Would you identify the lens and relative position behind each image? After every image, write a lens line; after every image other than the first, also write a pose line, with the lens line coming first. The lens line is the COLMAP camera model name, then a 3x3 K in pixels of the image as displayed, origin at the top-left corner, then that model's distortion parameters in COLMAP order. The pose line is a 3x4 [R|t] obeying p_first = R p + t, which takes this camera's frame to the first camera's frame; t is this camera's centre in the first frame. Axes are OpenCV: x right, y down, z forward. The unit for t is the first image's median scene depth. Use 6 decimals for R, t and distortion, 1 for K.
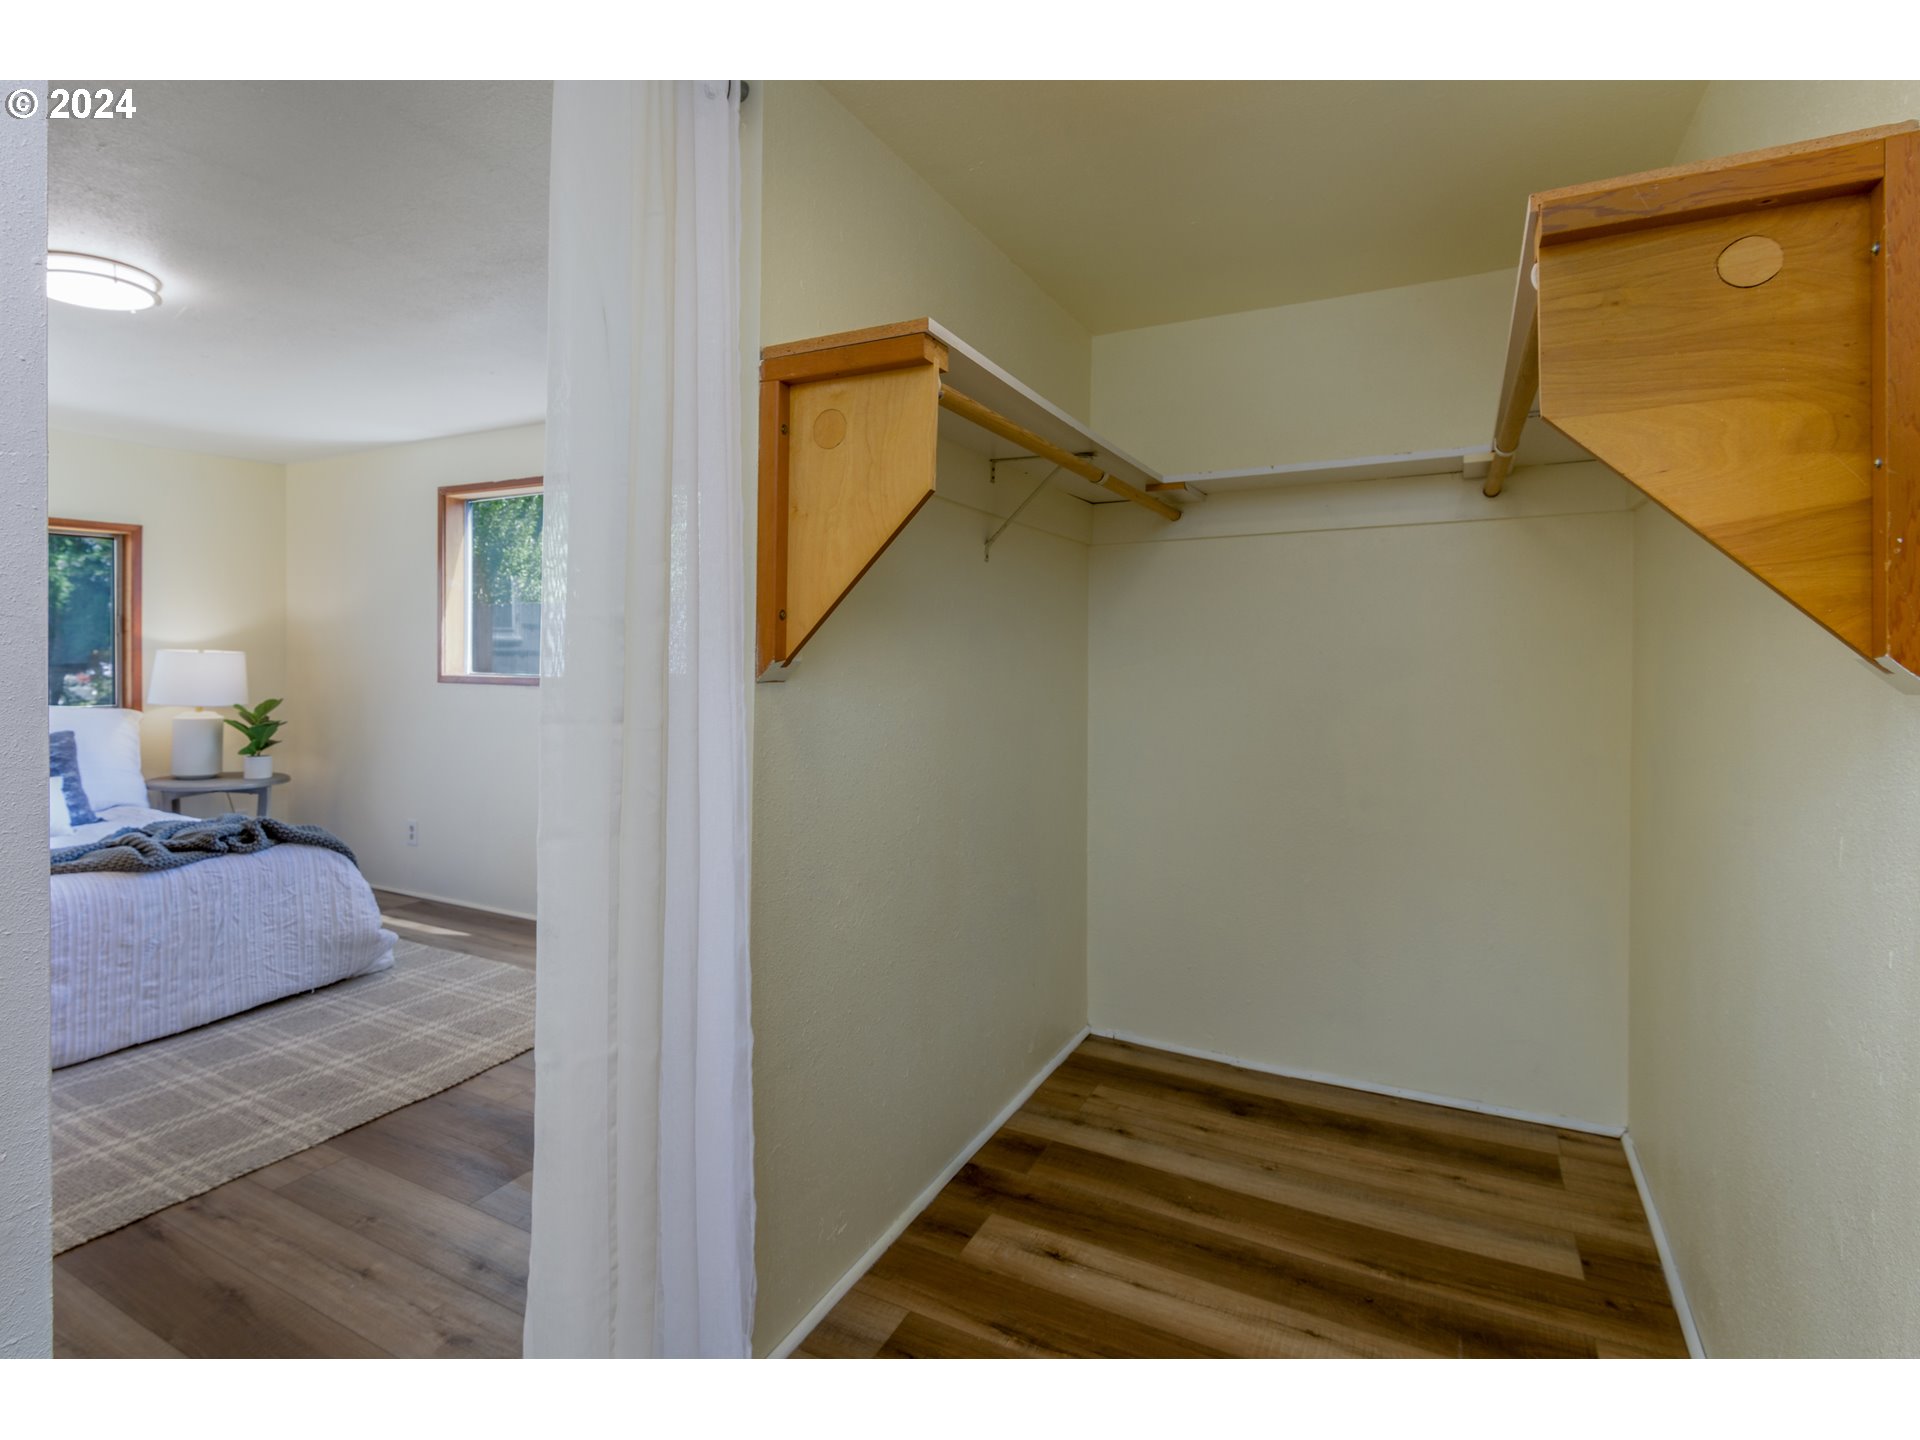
lens RADIAL K [[988.0, 0, 891.3], [0, 988.0, 649.5], [0, 0, 1]] dist [-0.001119, -0.000957]
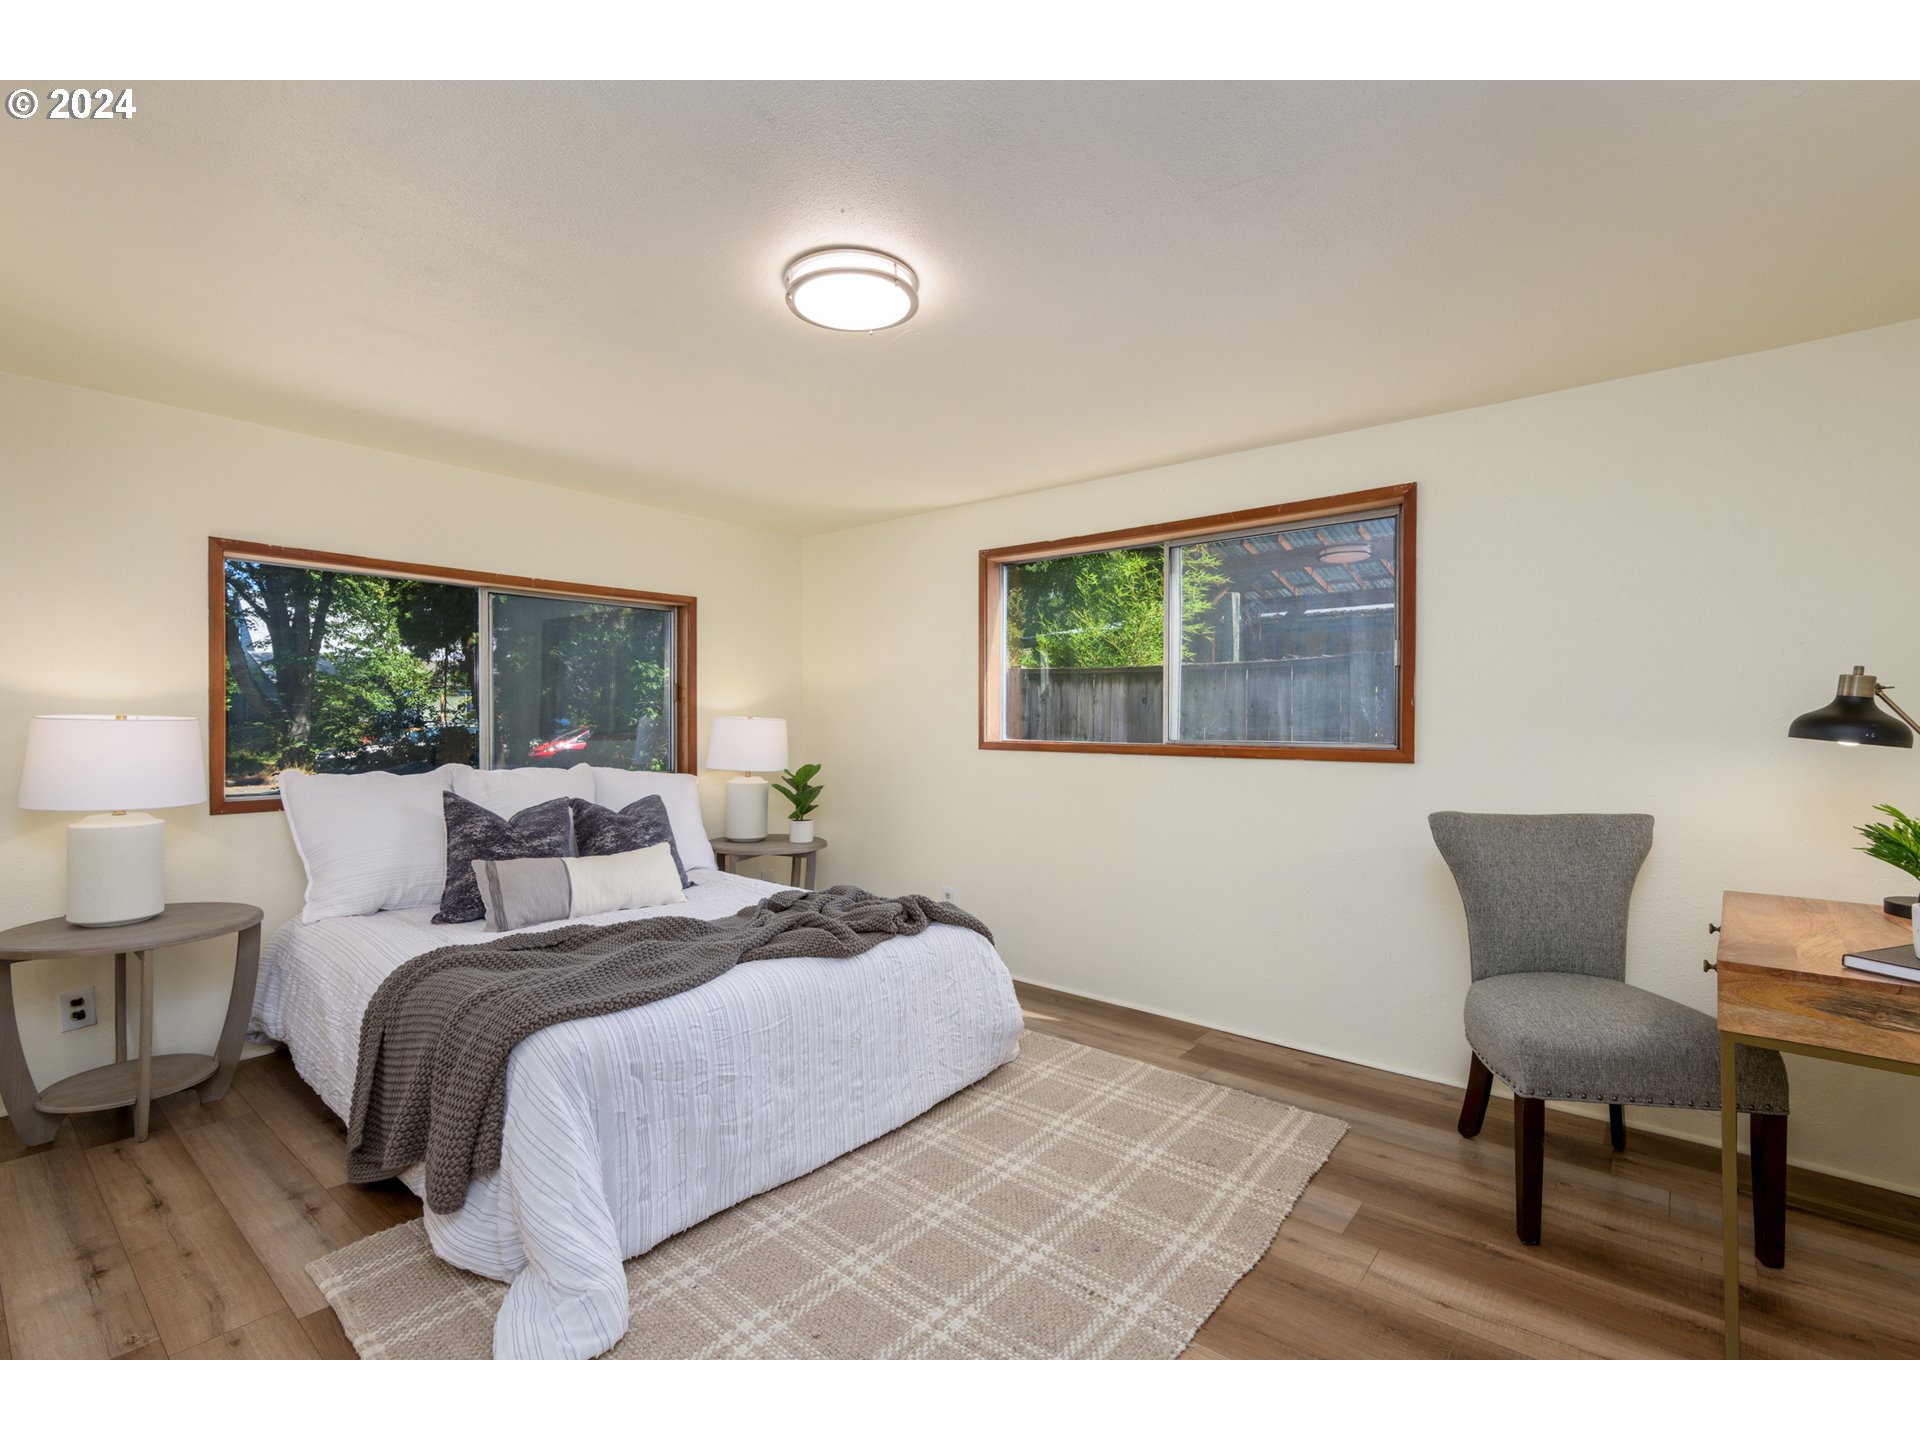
lens RADIAL K [[855.5, 0, 960.0], [0, 855.5, 720.0], [0, 0, 1]] dist [0.016715, -0.000451]
pose [[0.986529, -0.000793, -0.163584, -0.376815], [0.000813, 1.000000, 0.000055, 0.004665], [0.163584, -0.000187, 0.986529, 0.172704]]
